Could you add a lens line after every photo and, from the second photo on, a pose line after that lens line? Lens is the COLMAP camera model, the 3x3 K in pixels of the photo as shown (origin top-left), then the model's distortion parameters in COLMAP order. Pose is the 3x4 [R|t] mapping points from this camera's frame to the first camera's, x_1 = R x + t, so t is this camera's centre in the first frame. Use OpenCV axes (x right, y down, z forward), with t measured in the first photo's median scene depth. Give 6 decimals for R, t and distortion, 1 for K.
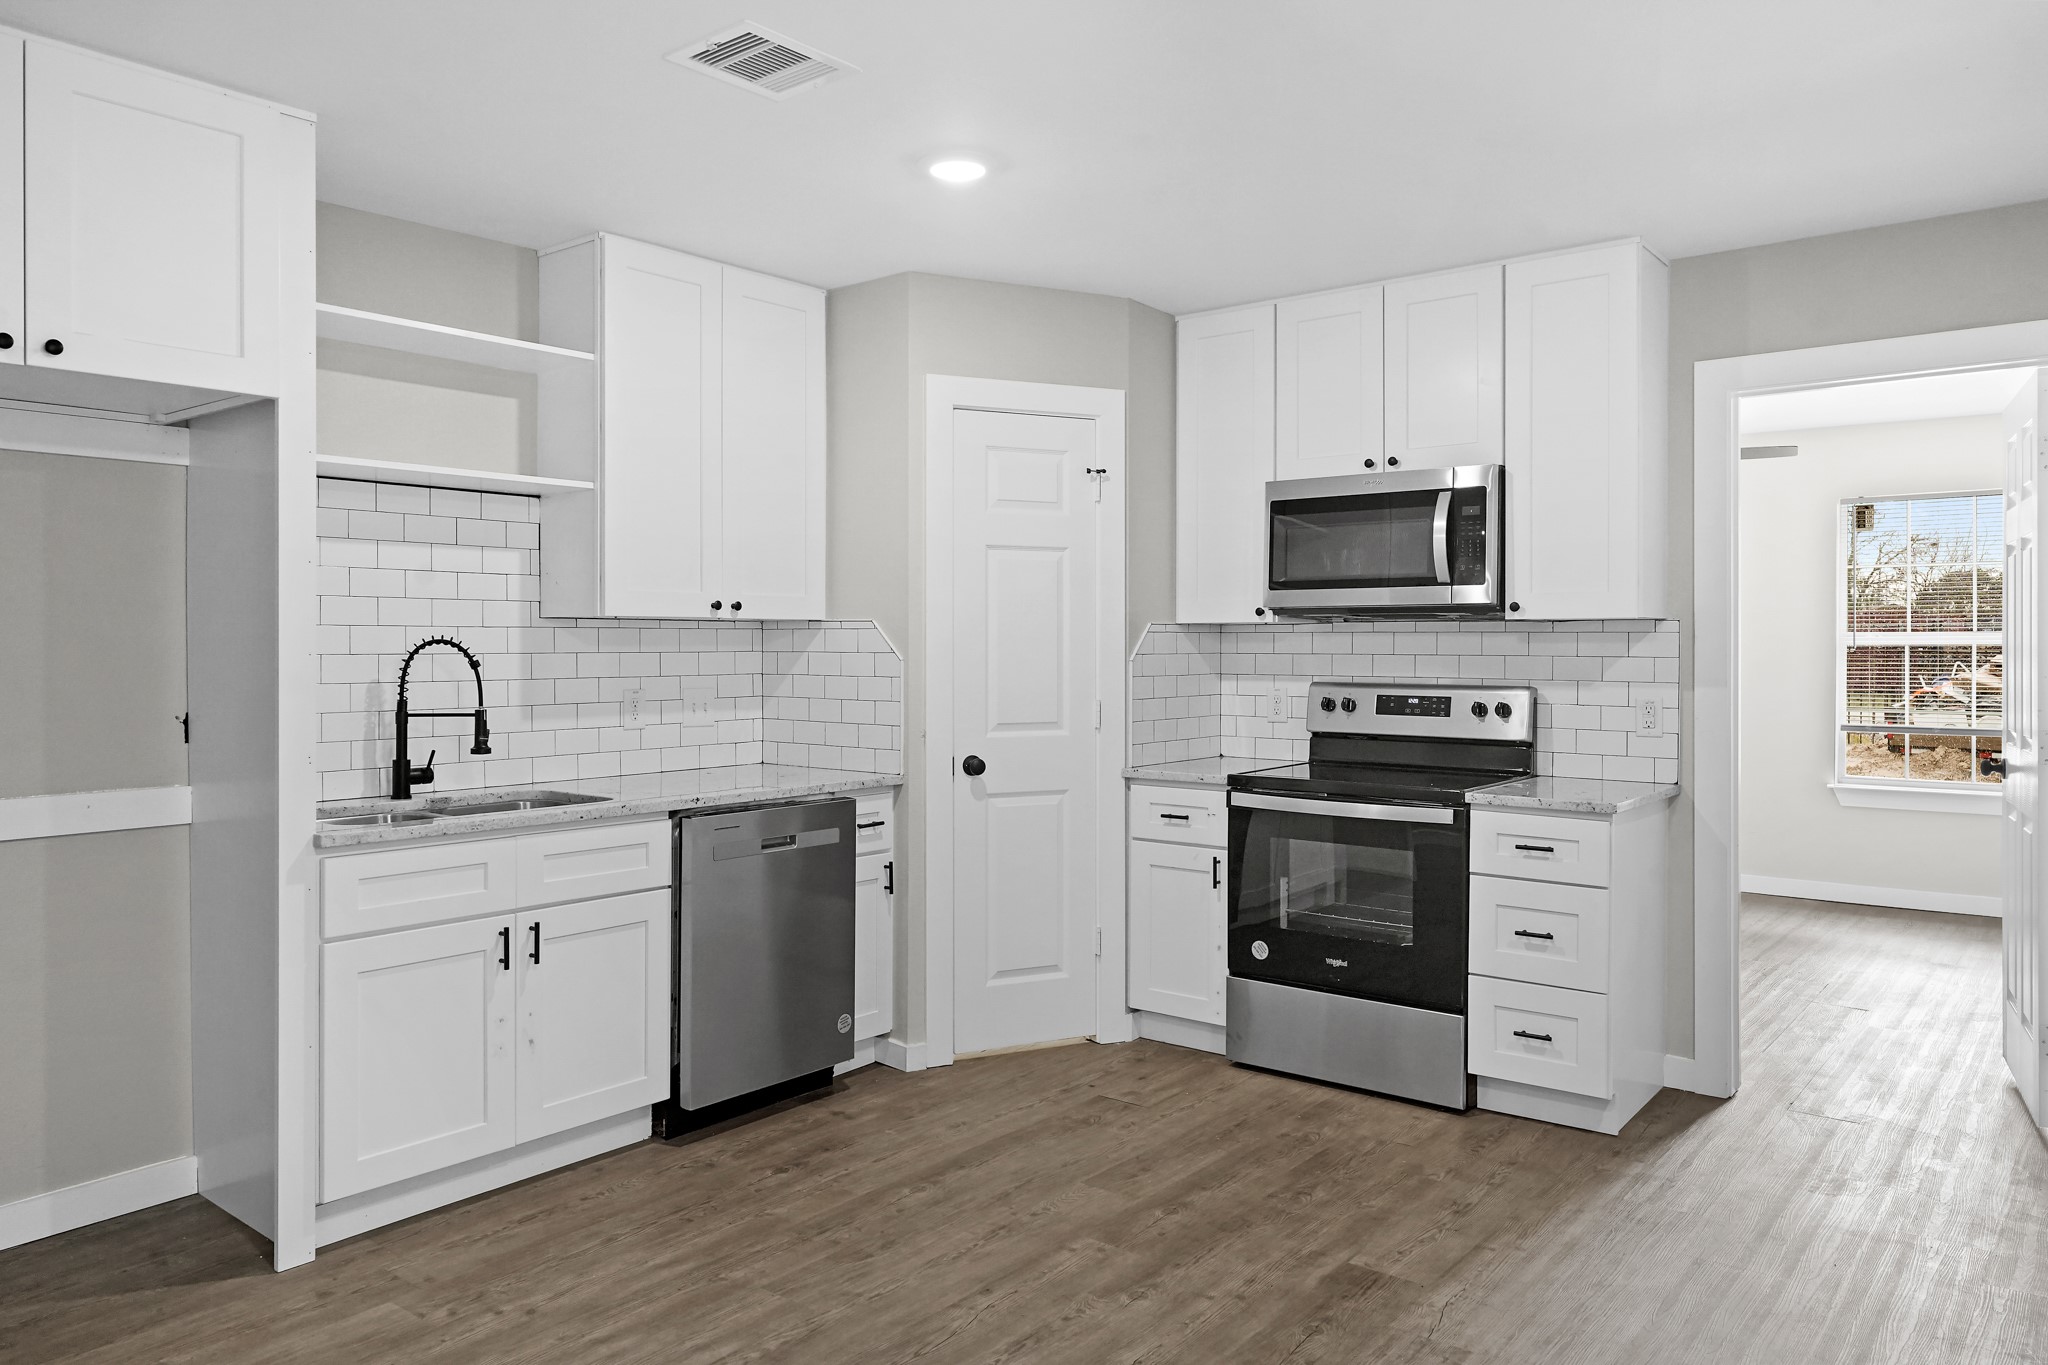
lens RADIAL K [[1413.8, 0, 1030.6], [0, 1413.8, 647.2], [0, 0, 1]] dist [0.000097, 0.002959]
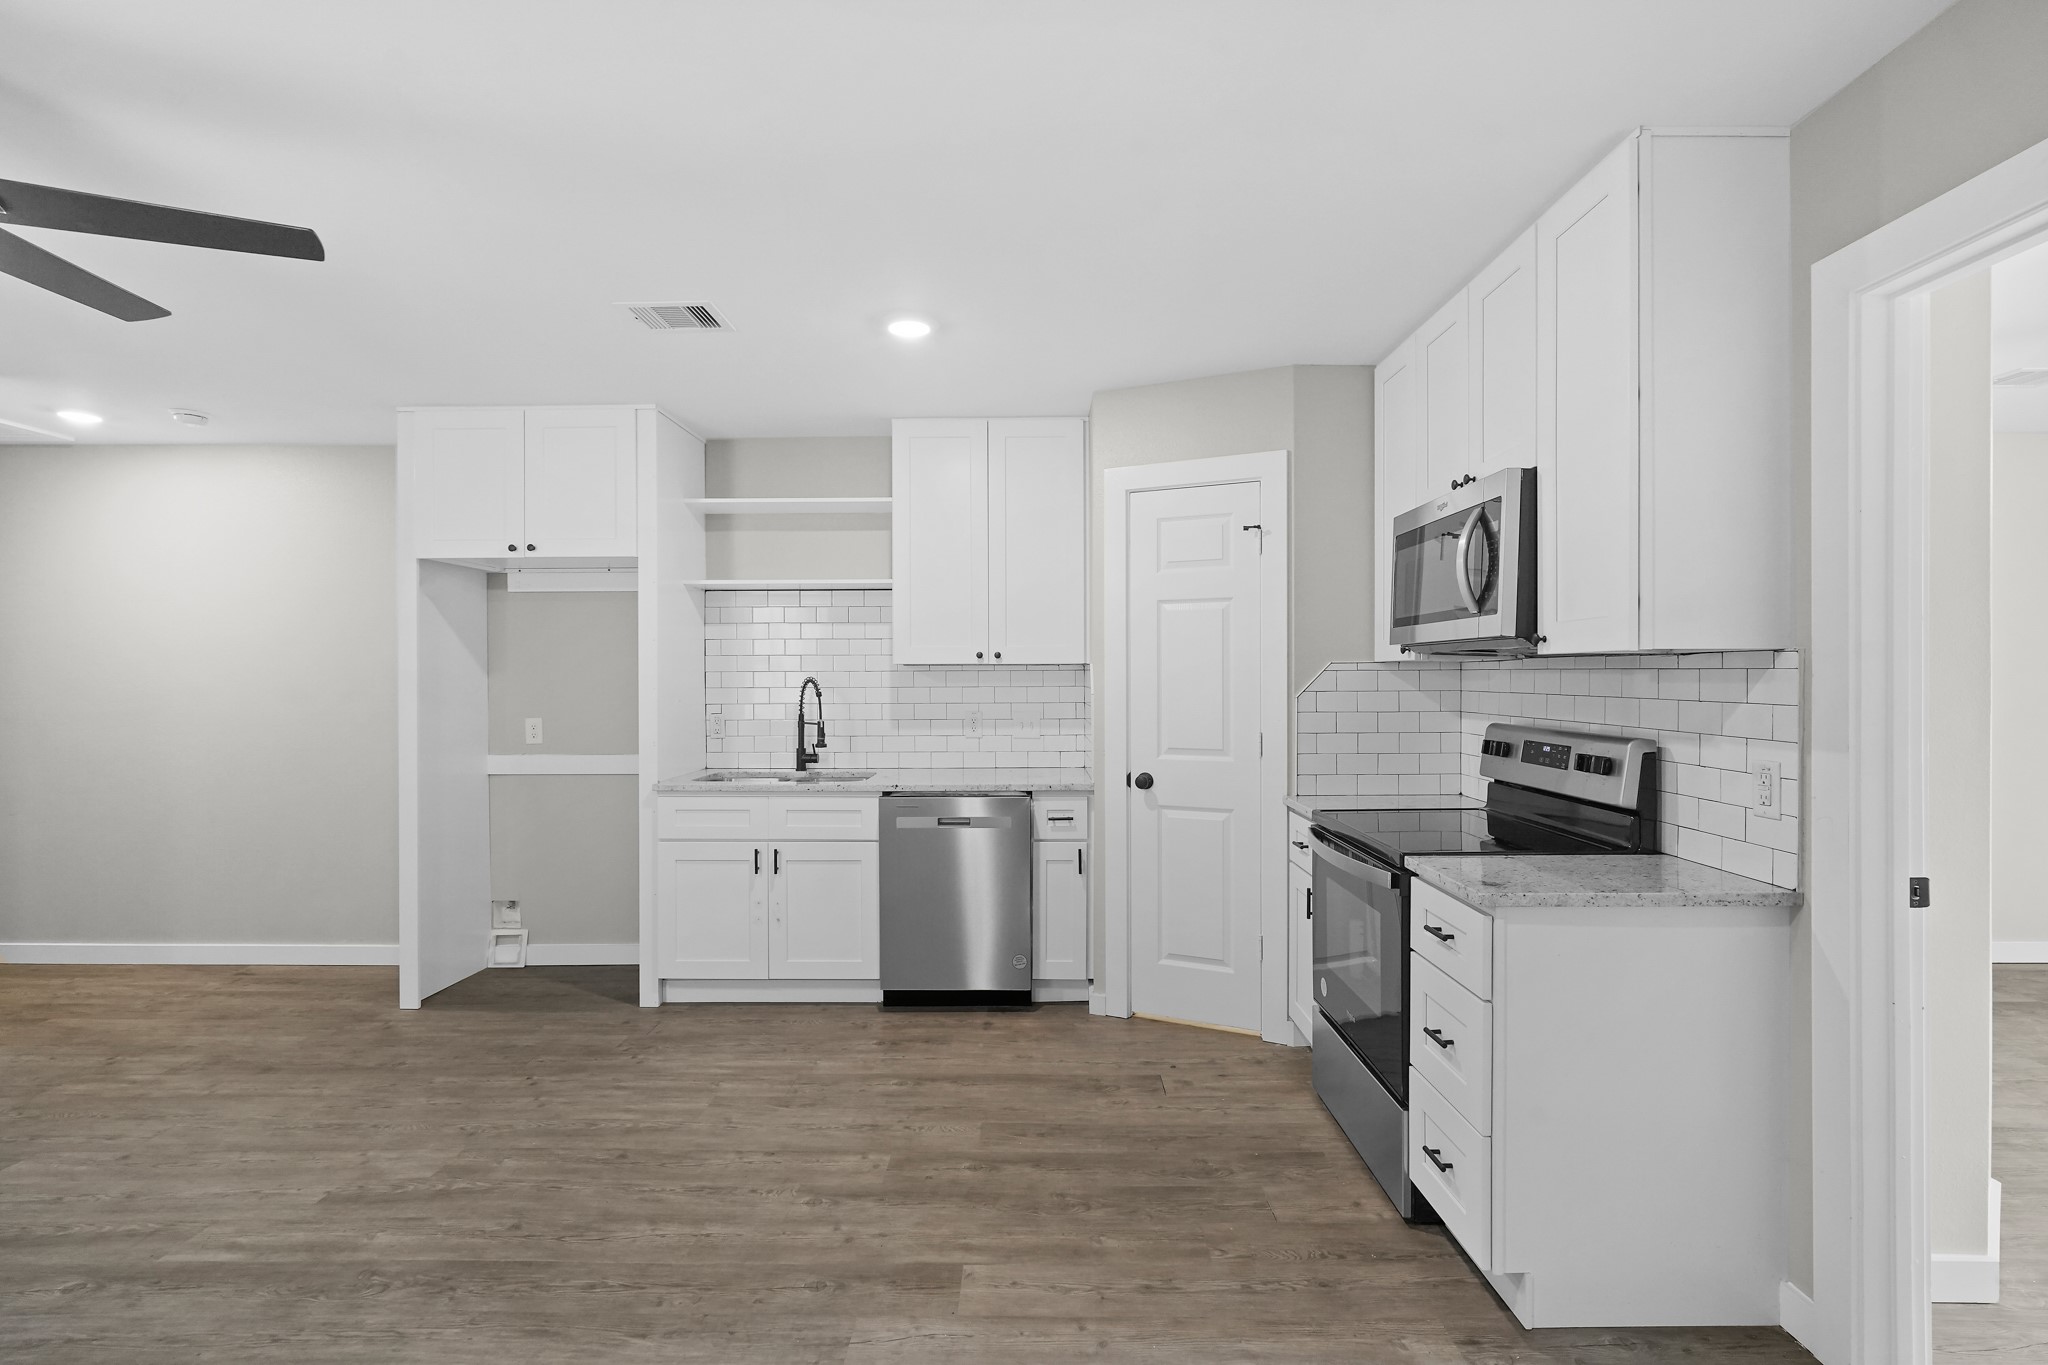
lens RADIAL K [[981.6, 0, 1030.9], [0, 981.6, 678.5], [0, 0, 1]] dist [-0.012995, 0.008262]
pose [[0.615024, 0.000275, -0.788508, 0.614625], [0.001728, 0.999997, 0.001697, -0.007412], [0.788507, -0.002406, 0.615022, 0.428711]]
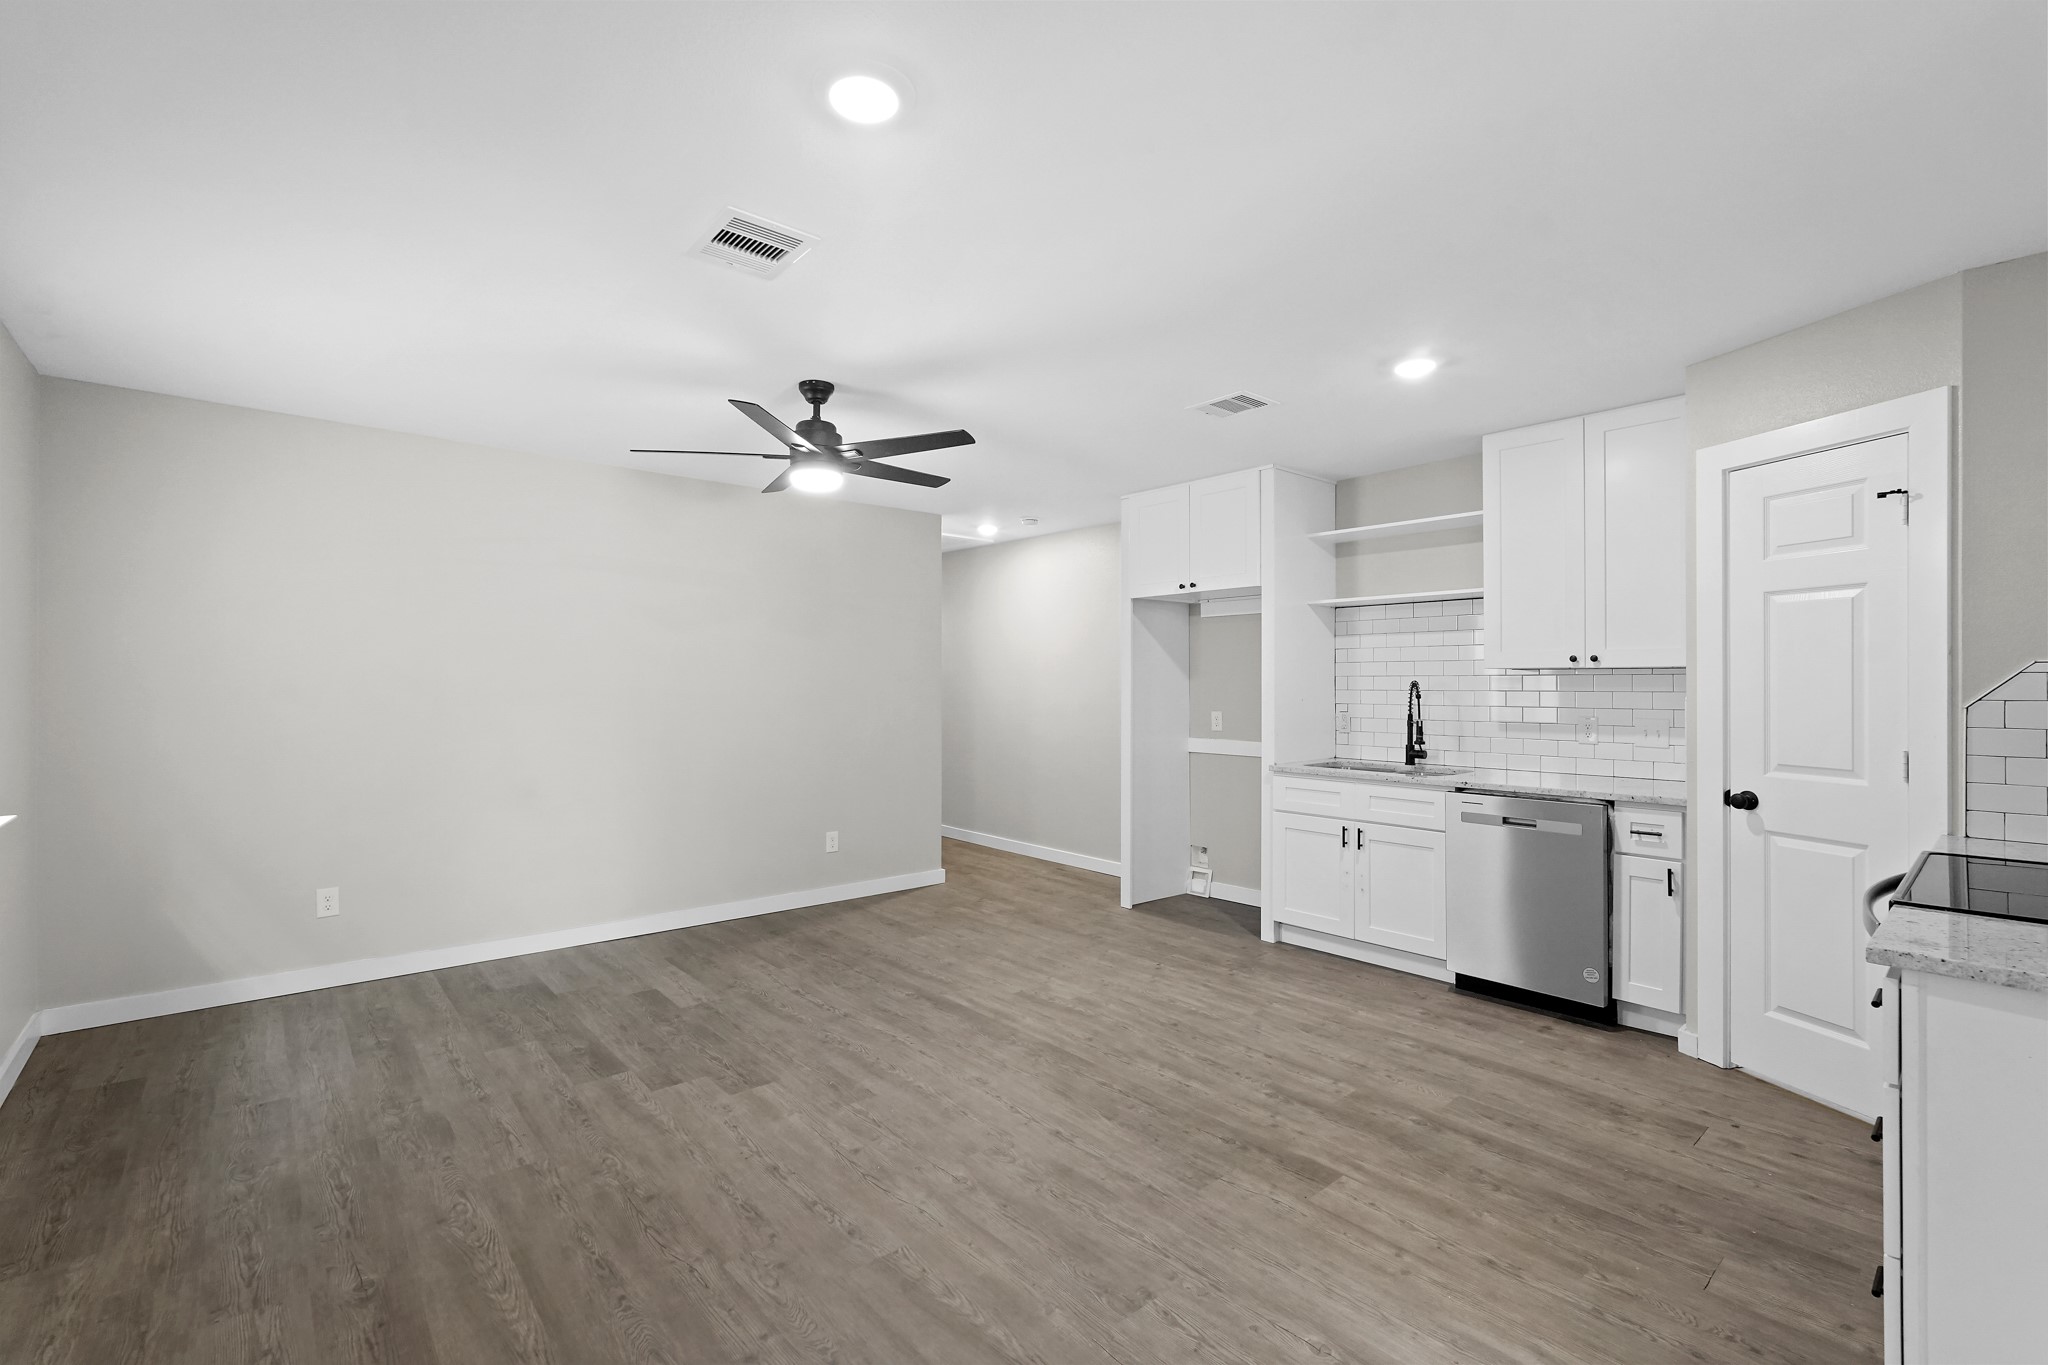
lens RADIAL K [[906.6, 0, 1024.9], [0, 906.6, 678.8], [0, 0, 1]] dist [-0.016965, 0.009878]
pose [[-0.185040, -0.004591, -0.982720, 0.785623], [-0.002319, 0.999988, -0.004236, -0.004363], [0.982728, 0.001495, -0.185049, 0.635514]]
